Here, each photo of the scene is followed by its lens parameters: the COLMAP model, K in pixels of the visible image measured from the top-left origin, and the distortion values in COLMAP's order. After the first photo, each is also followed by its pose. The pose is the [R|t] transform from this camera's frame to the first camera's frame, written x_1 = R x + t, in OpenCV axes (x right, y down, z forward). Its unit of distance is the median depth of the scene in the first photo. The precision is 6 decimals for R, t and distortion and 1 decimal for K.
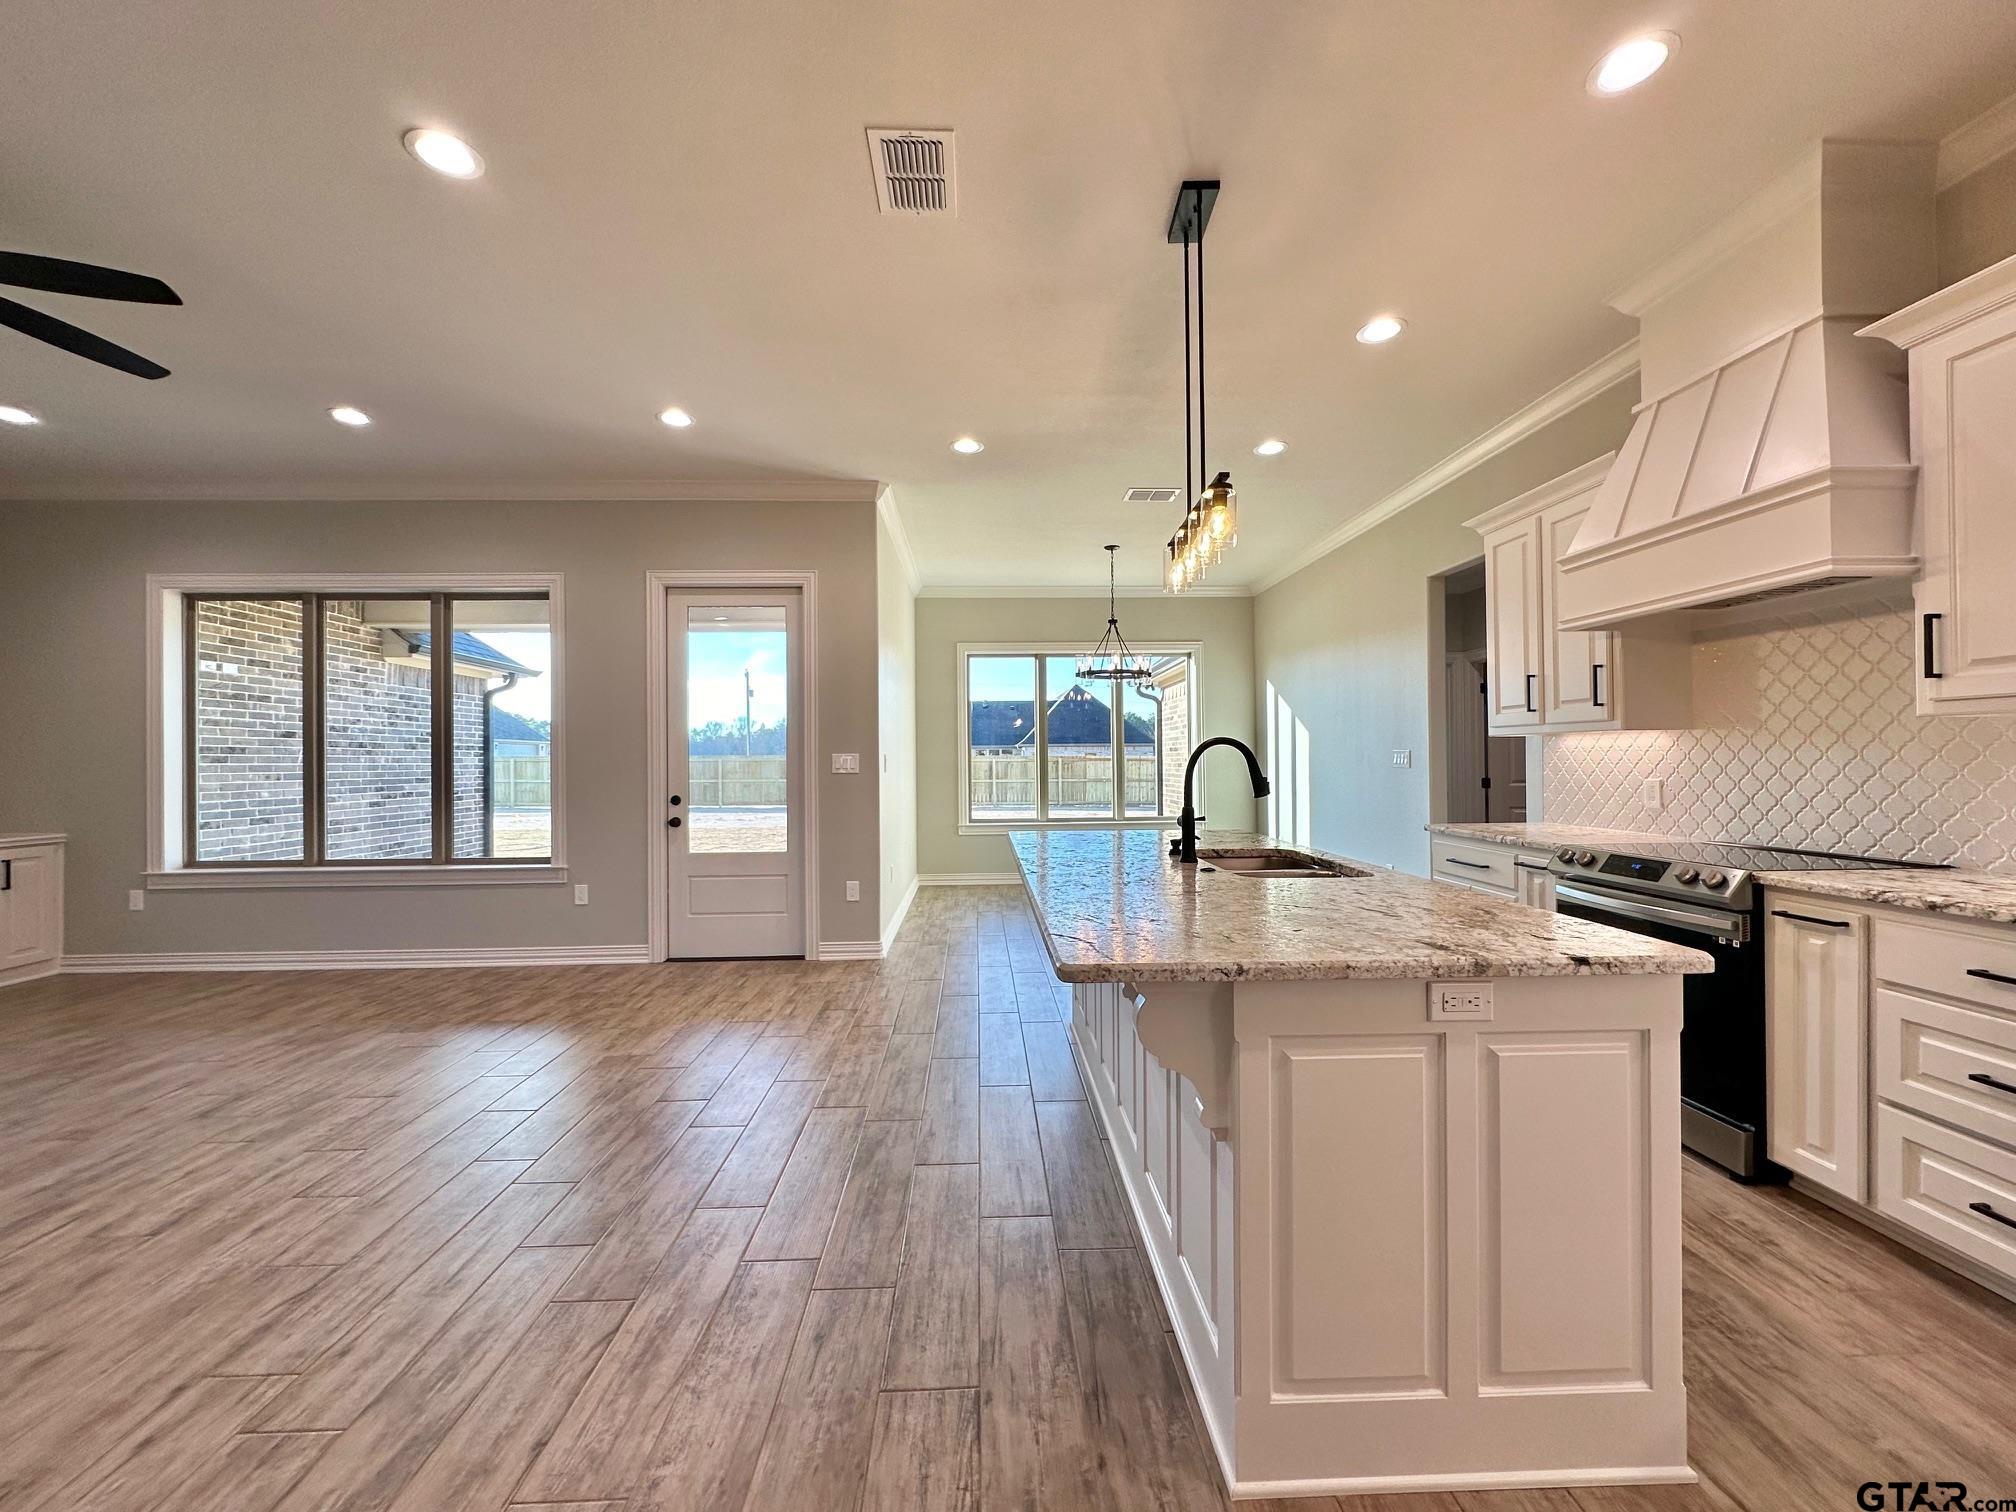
lens RADIAL K [[801.7, 0, 1006.6], [0, 801.7, 755.3], [0, 0, 1]] dist [-0.003798, 0.000846]
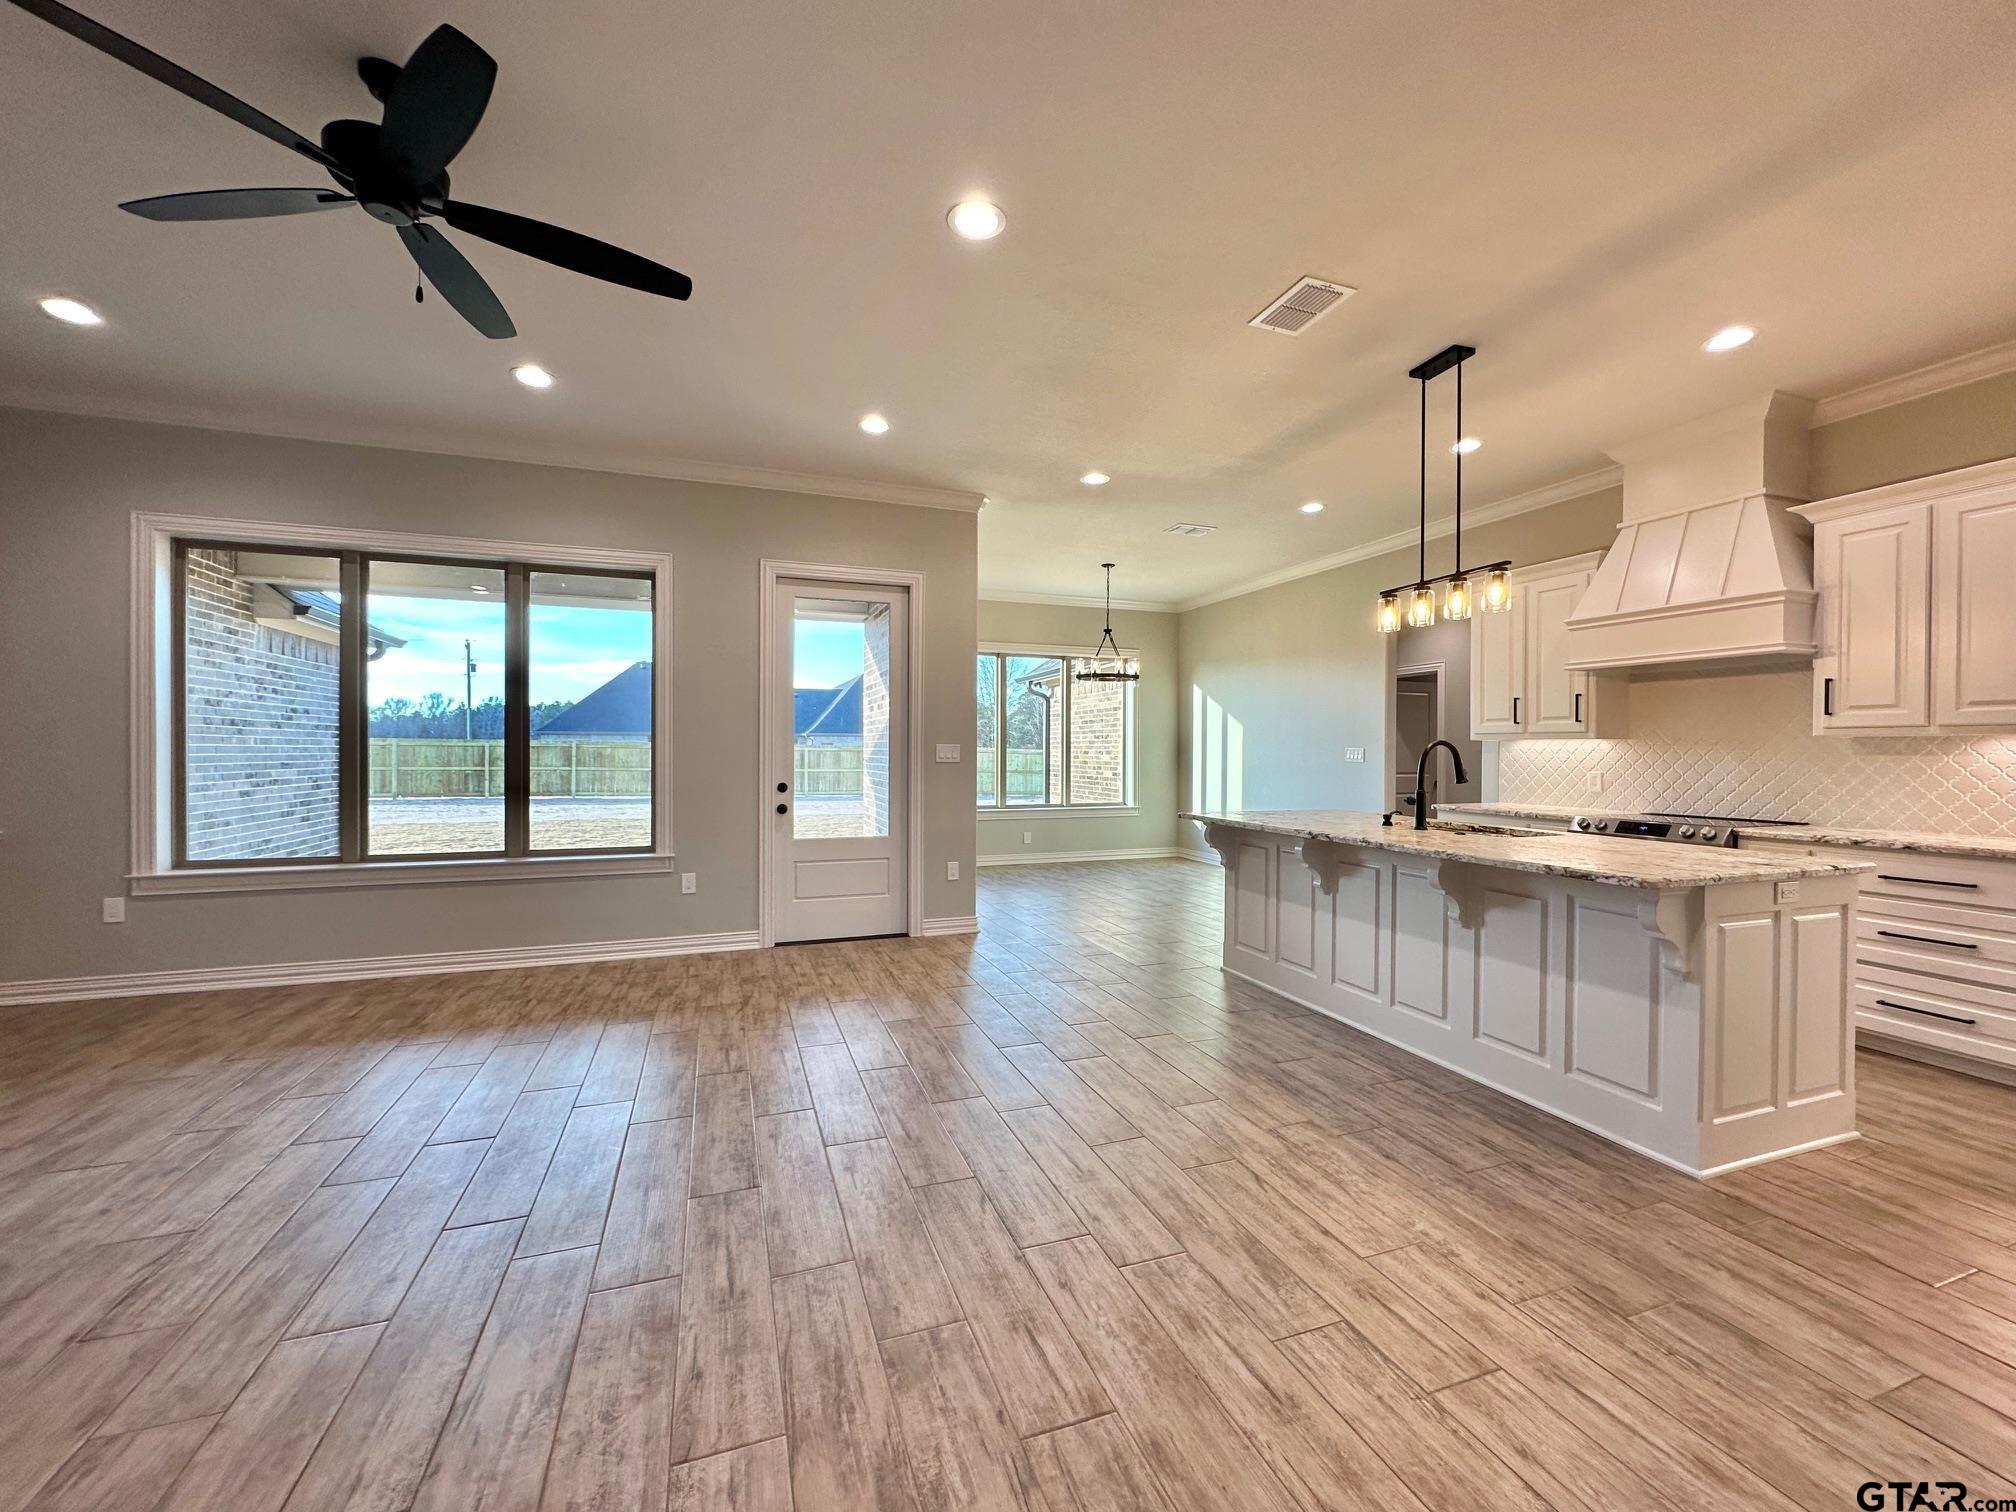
lens RADIAL K [[801.7, 0, 1006.8], [0, 801.7, 755.4], [0, 0, 1]] dist [-0.003798, 0.000846]
pose [[0.952454, 0.011970, 0.304446, -0.591149], [-0.015740, 0.999827, 0.009930, 0.001263], [-0.304274, -0.014250, 0.952478, -0.067601]]
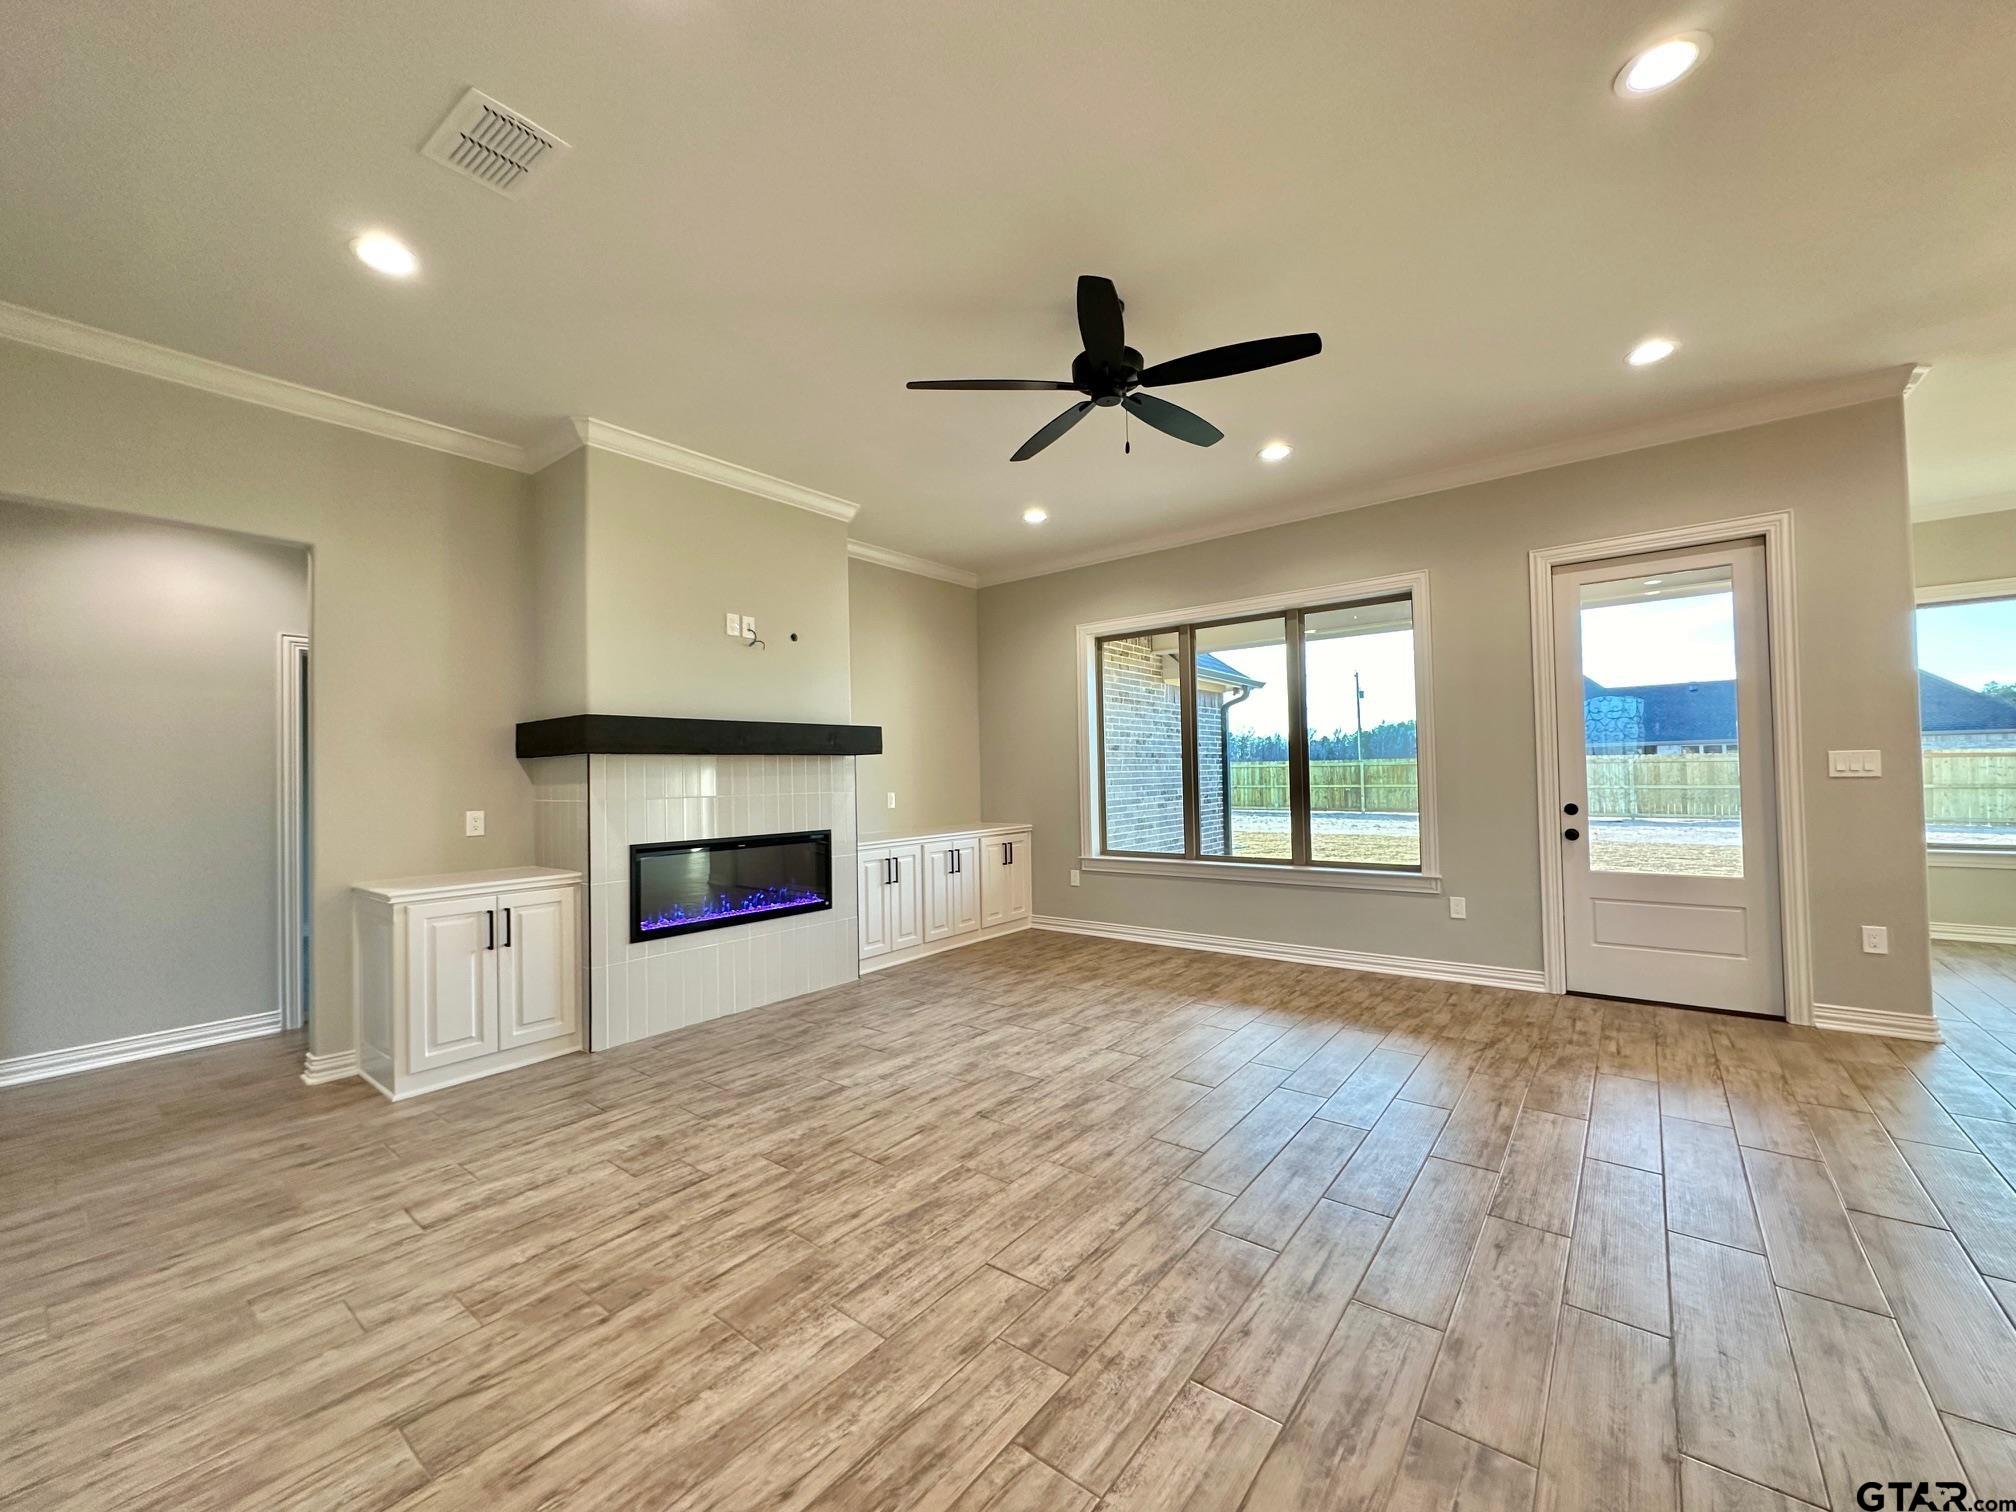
lens RADIAL K [[801.7, 0, 1006.1], [0, 801.7, 753.8], [0, 0, 1]] dist [-0.003798, 0.000846]
pose [[0.759767, -0.023108, -0.649784, -0.410601], [0.018243, 0.999732, -0.014222, -0.003560], [0.649939, -0.001049, 0.759985, -0.073131]]
